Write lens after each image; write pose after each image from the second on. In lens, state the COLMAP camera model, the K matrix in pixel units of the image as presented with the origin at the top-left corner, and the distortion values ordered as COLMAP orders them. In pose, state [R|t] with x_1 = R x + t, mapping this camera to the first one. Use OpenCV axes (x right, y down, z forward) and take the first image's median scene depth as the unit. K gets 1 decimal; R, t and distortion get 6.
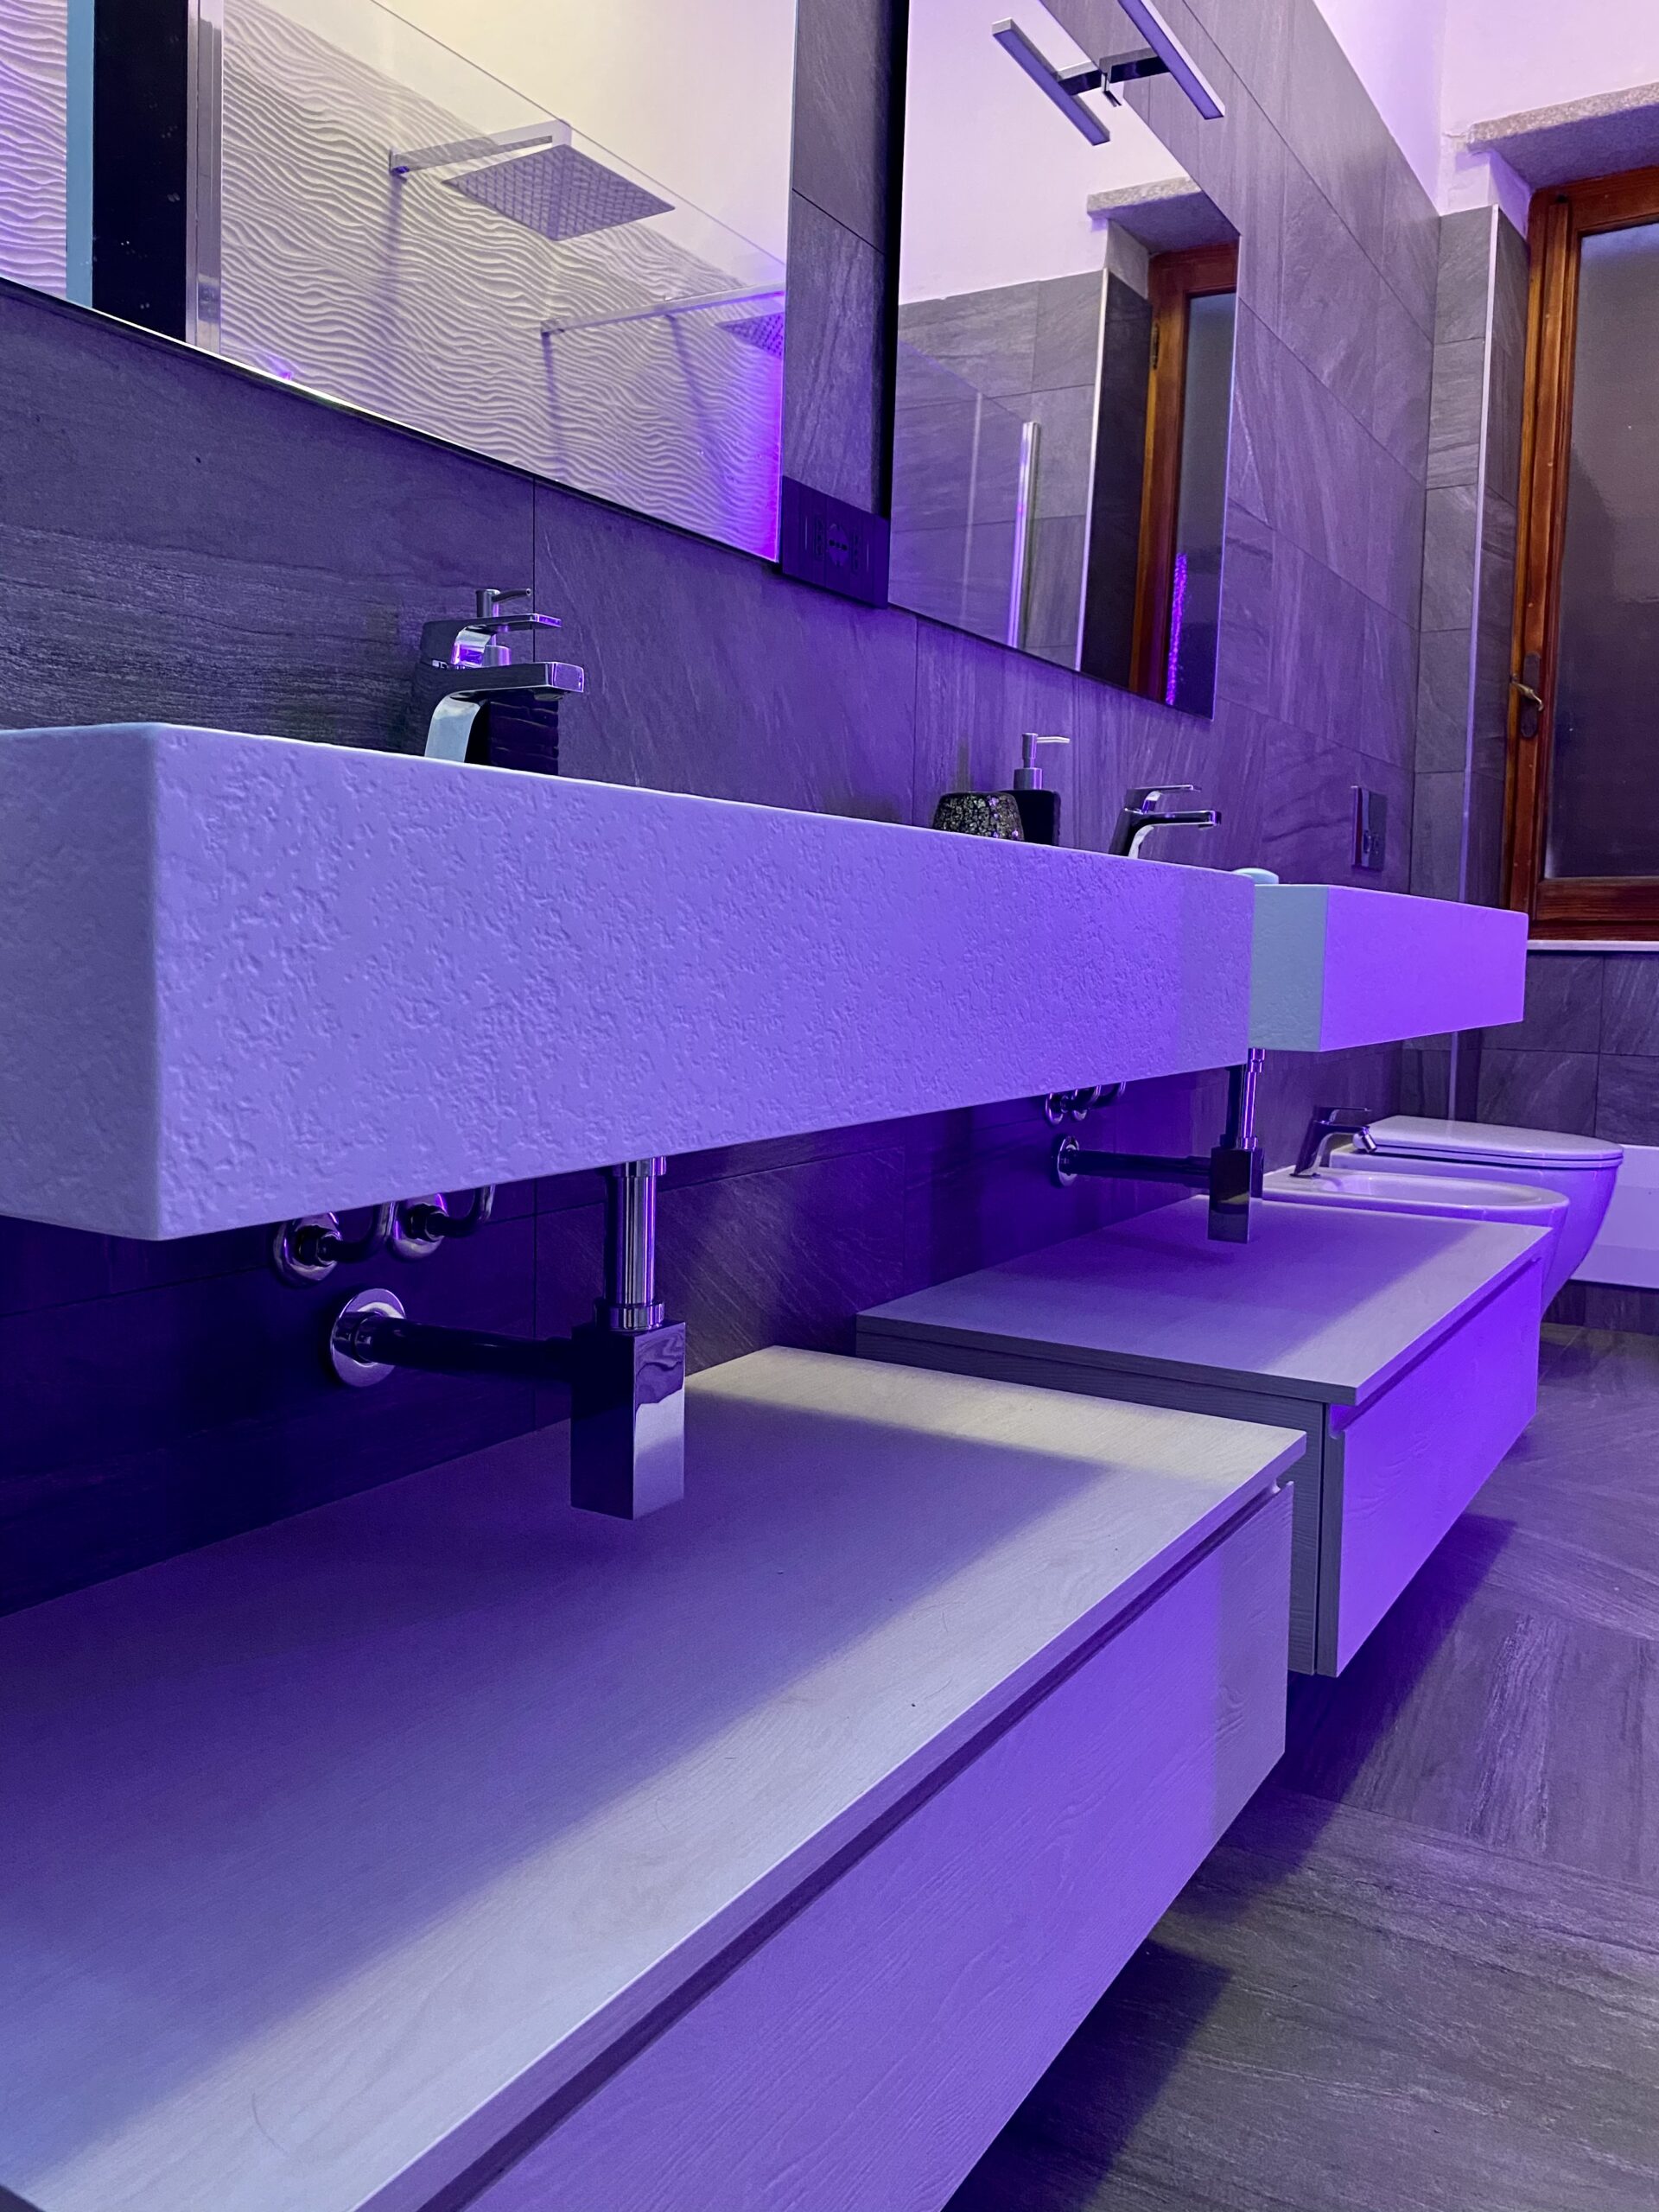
lens RADIAL K [[1694.1, 0, 827.3], [0, 1694.1, 1104.3], [0, 0, 1]] dist [0.000486, 0.006857]
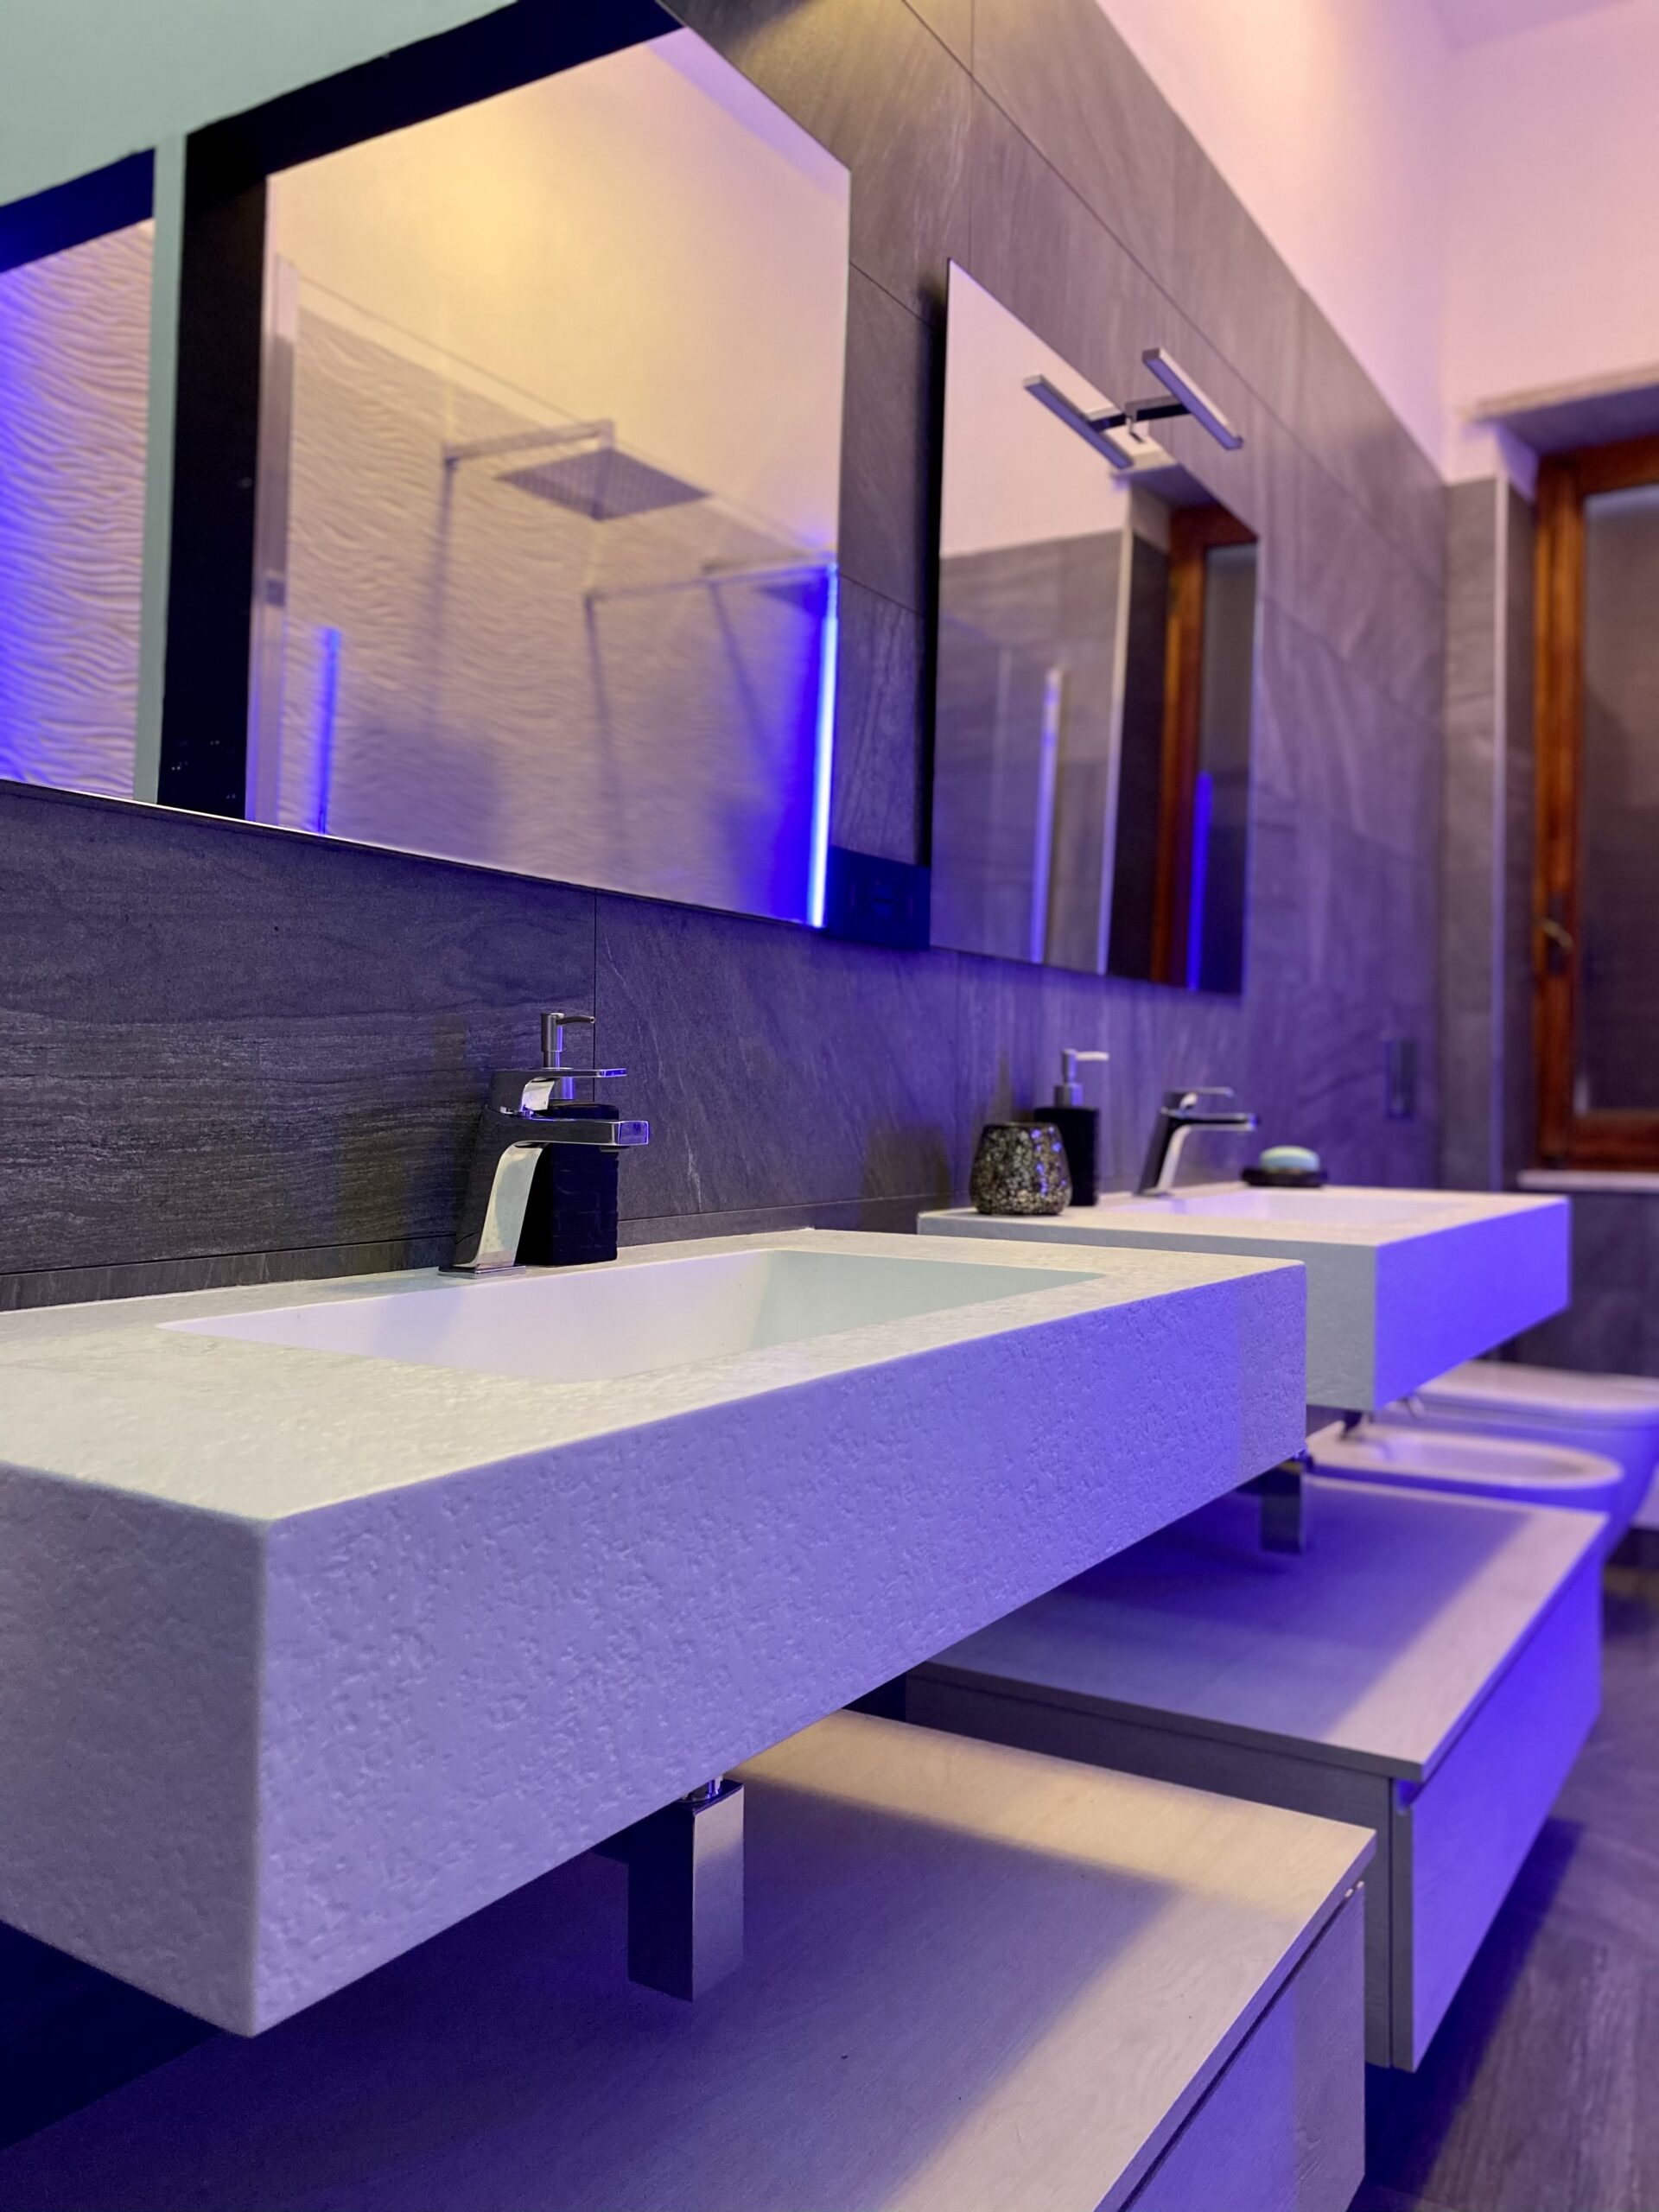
lens RADIAL K [[1689.6, 0, 829.5], [0, 1689.6, 1106.0], [0, 0, 1]] dist [0.019753, -0.014331]
pose [[0.999895, -0.005429, -0.013437, -0.010178], [0.004200, 0.995942, -0.089901, -0.090083], [0.013870, 0.089835, 0.995860, -0.007754]]
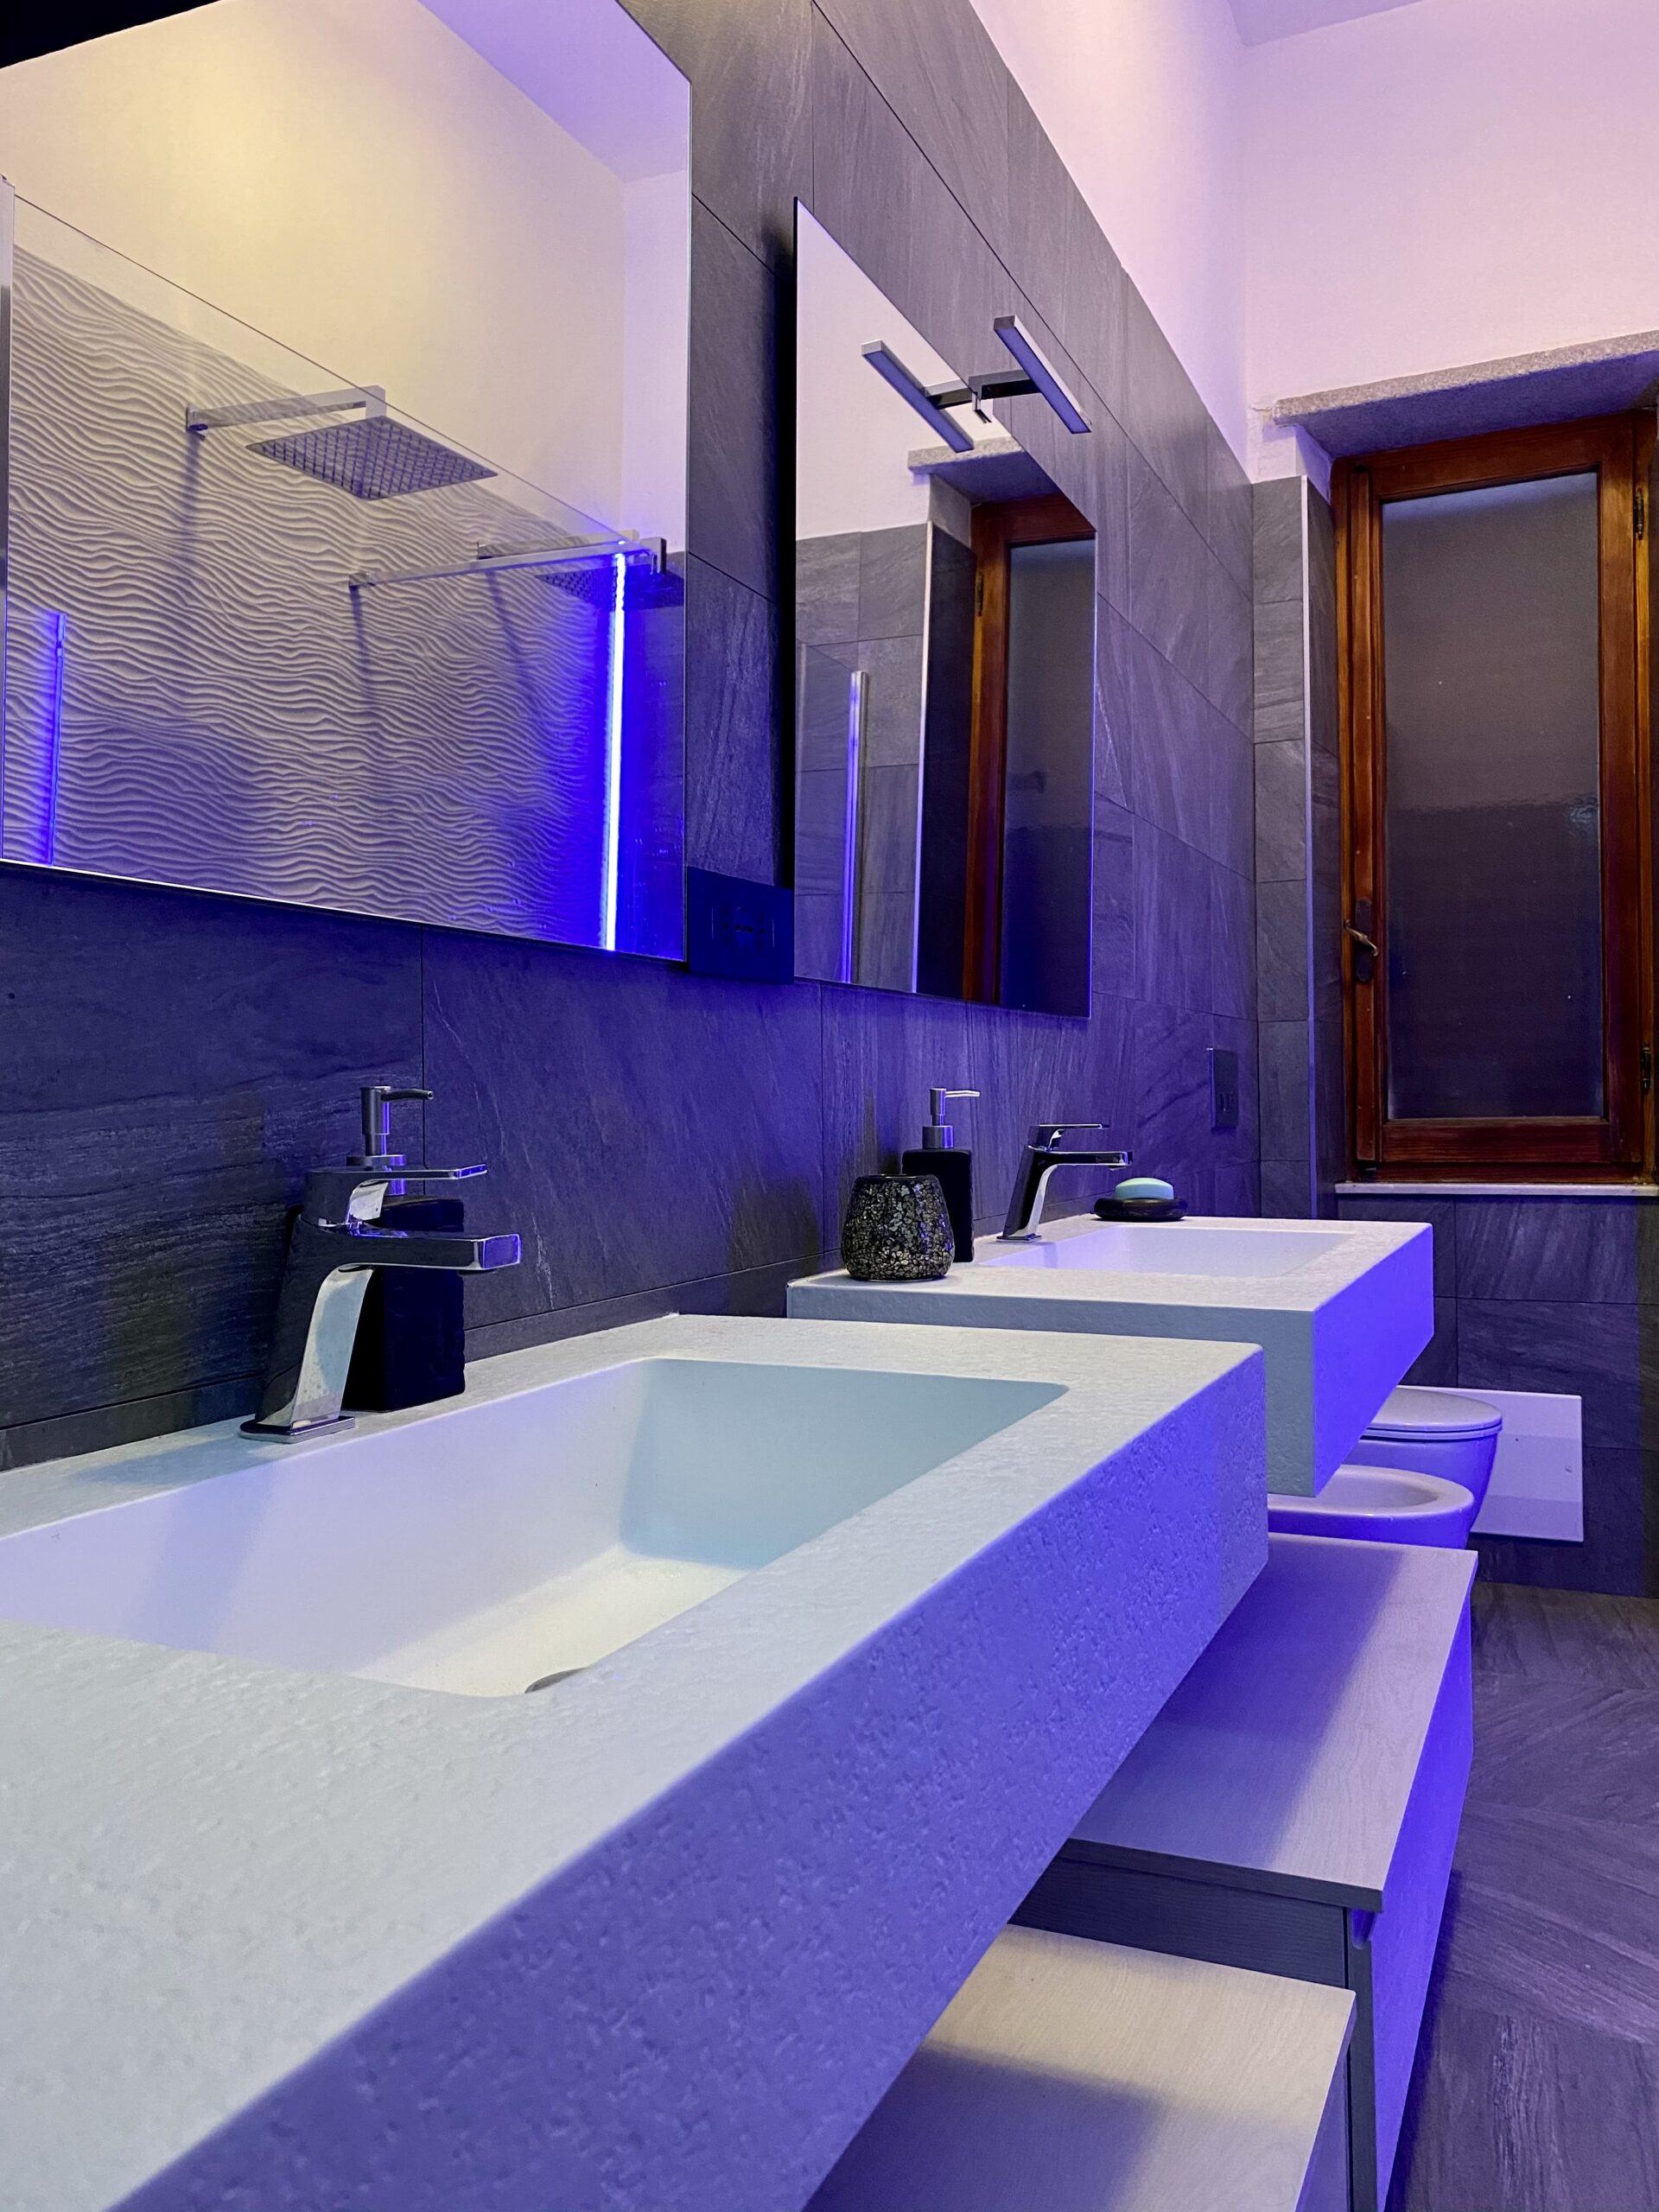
lens RADIAL K [[1694.1, 0, 827.3], [0, 1694.1, 1104.3], [0, 0, 1]] dist [0.000486, 0.006857]
pose [[0.991997, -0.028660, 0.122967, -0.049233], [0.039609, 0.995373, -0.087538, -0.125422], [-0.119889, 0.091708, 0.988543, 0.097496]]
